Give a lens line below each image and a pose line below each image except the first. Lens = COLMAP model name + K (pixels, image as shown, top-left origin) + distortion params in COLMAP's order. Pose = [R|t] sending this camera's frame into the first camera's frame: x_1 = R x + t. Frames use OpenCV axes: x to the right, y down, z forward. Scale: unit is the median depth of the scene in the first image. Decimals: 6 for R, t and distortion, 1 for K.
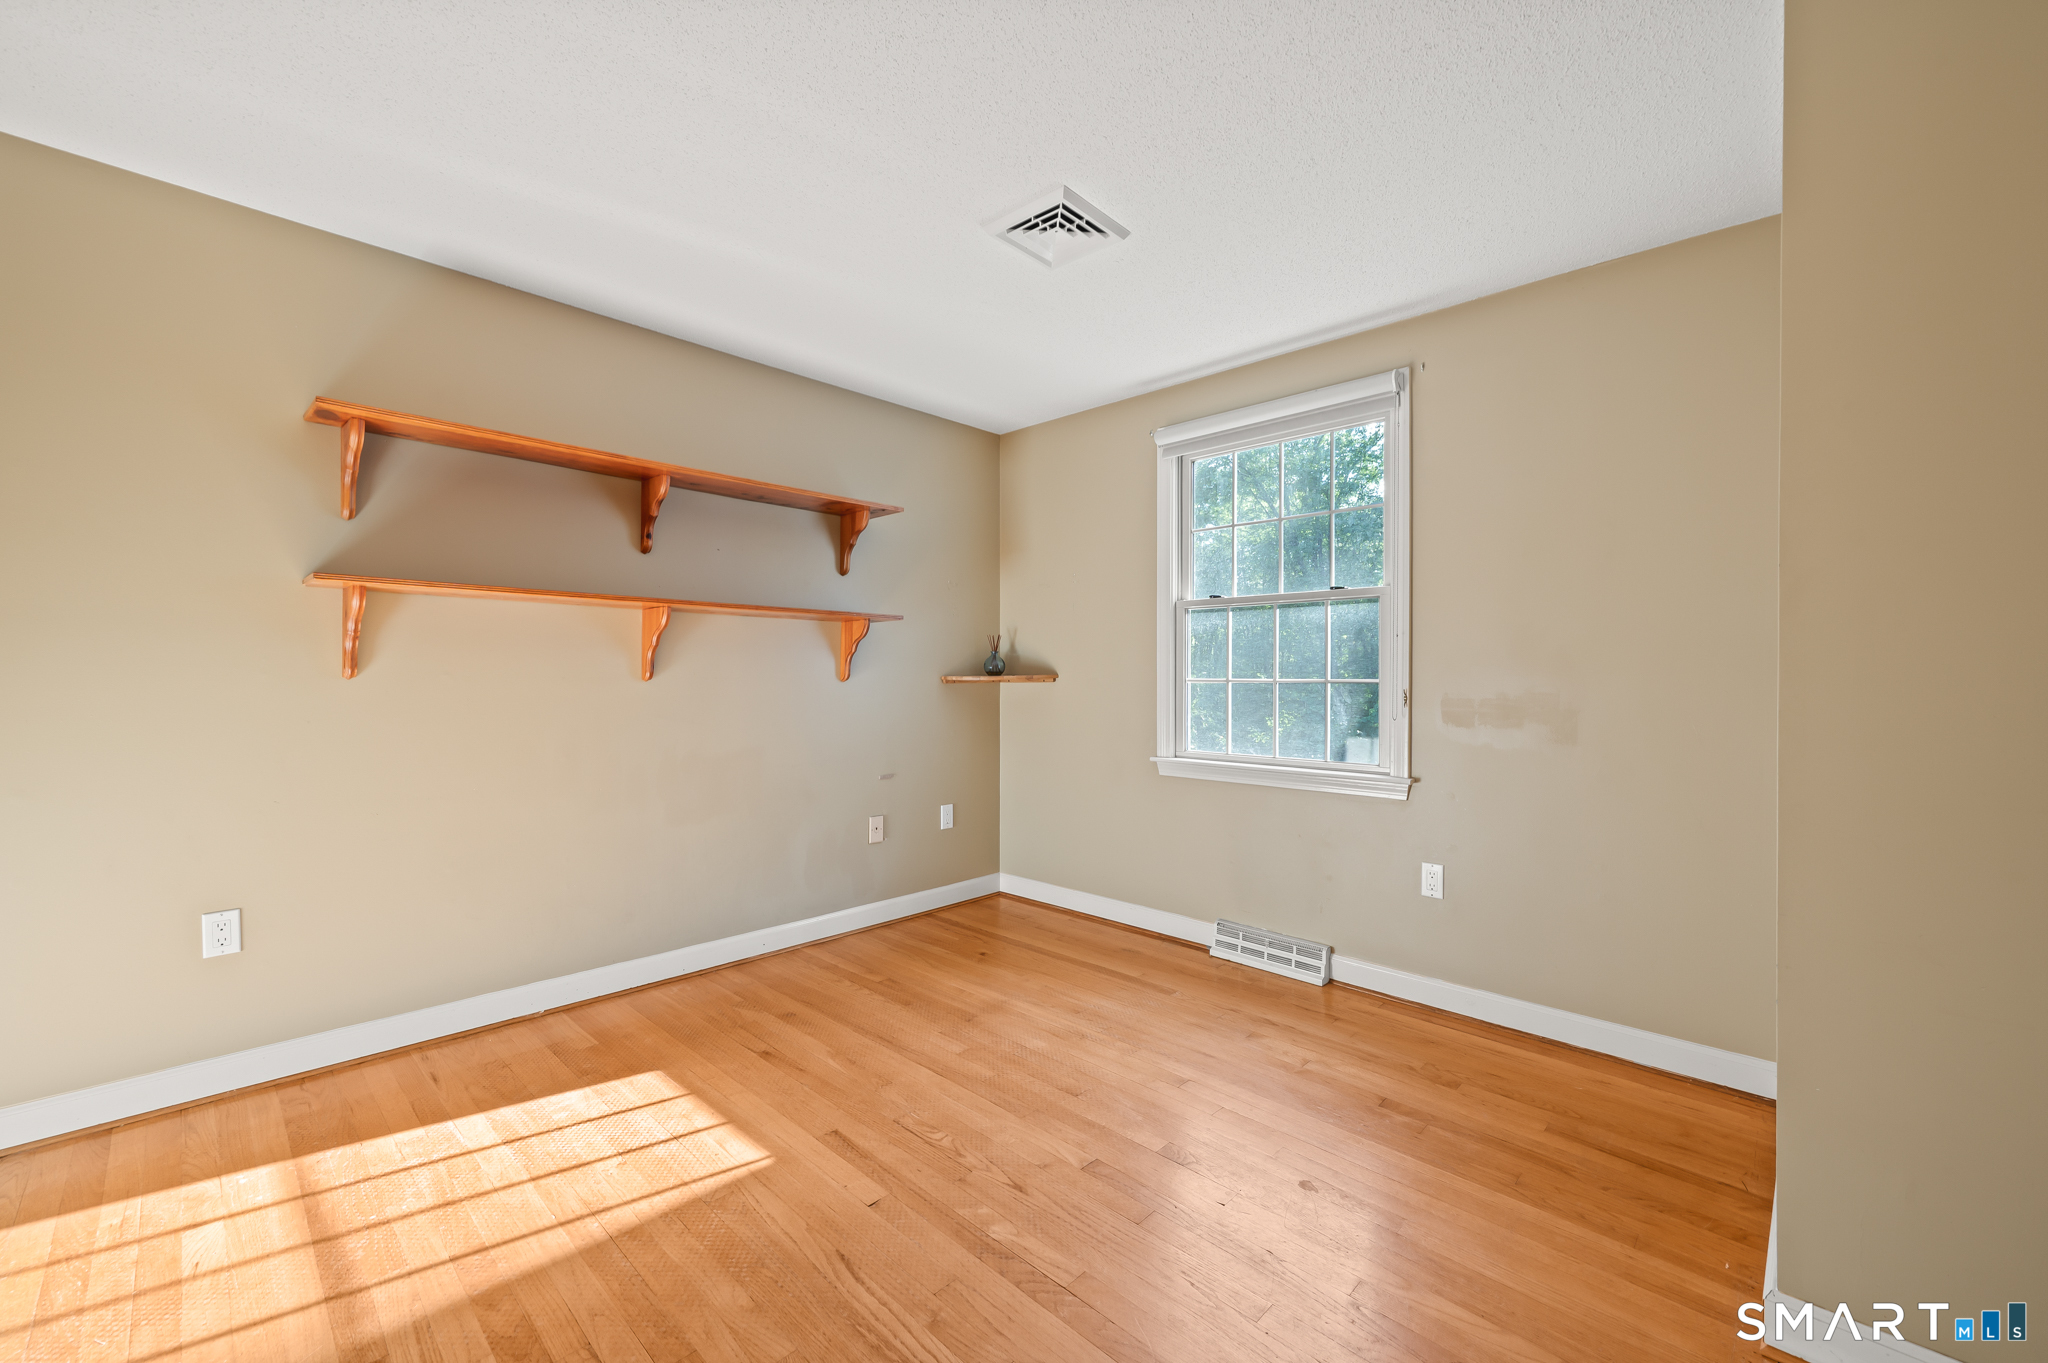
lens RADIAL K [[818.1, 0, 1025.6], [0, 818.1, 678.1], [0, 0, 1]] dist [-0.001462, 0.000181]
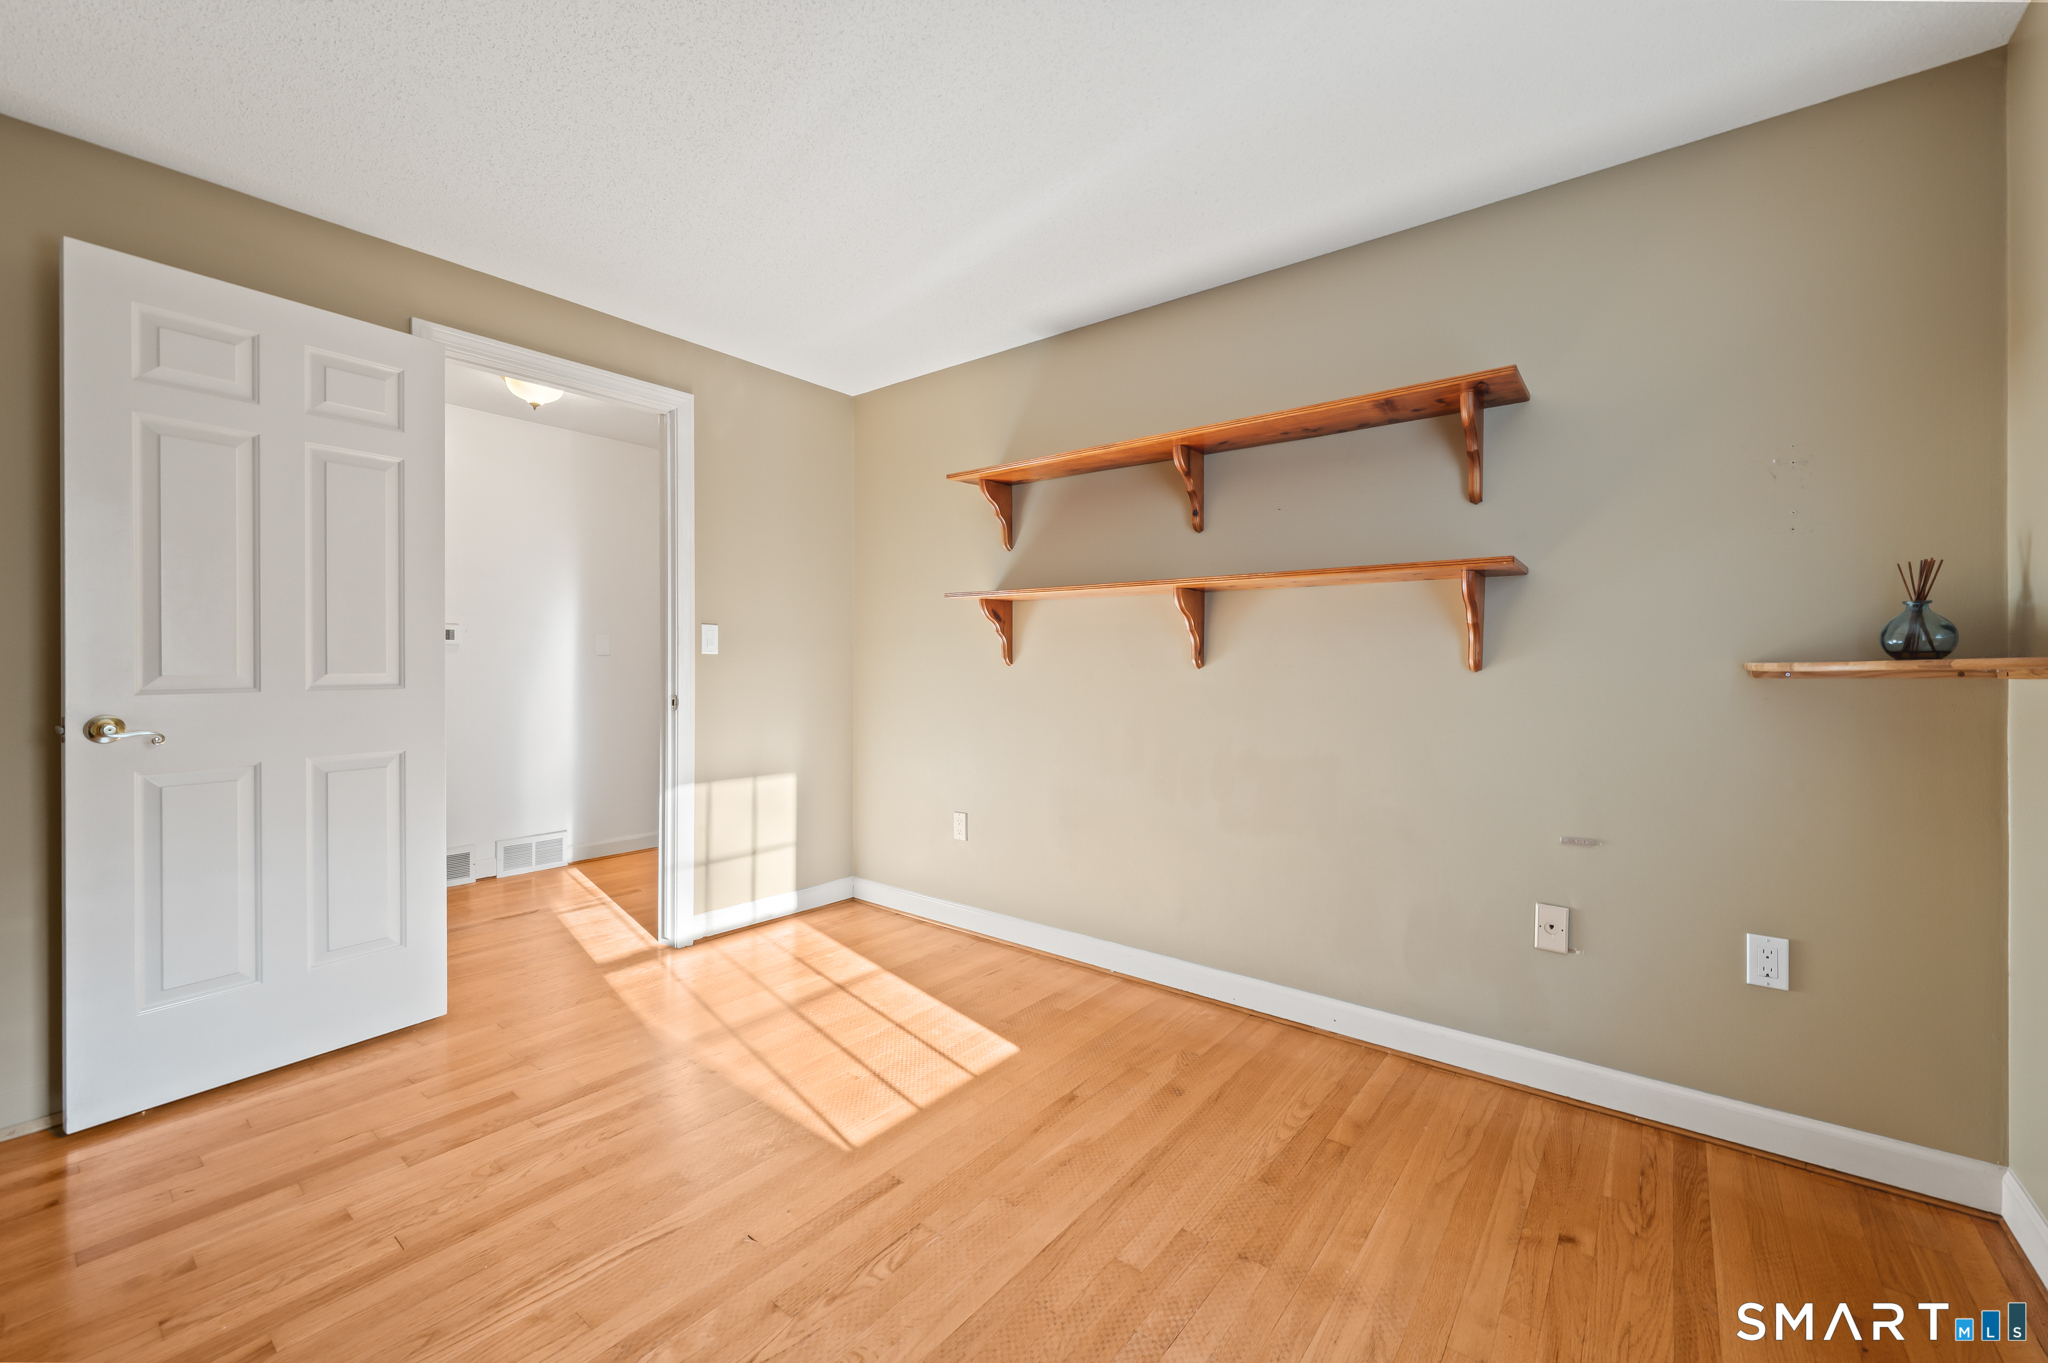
lens RADIAL K [[818.1, 0, 1025.4], [0, 818.1, 670.8], [0, 0, 1]] dist [-0.001462, 0.000181]
pose [[0.092796, 0.009299, -0.995642, 0.464913], [0.000855, 0.999955, 0.009419, -0.003031], [0.995685, -0.001726, 0.092784, 0.753798]]
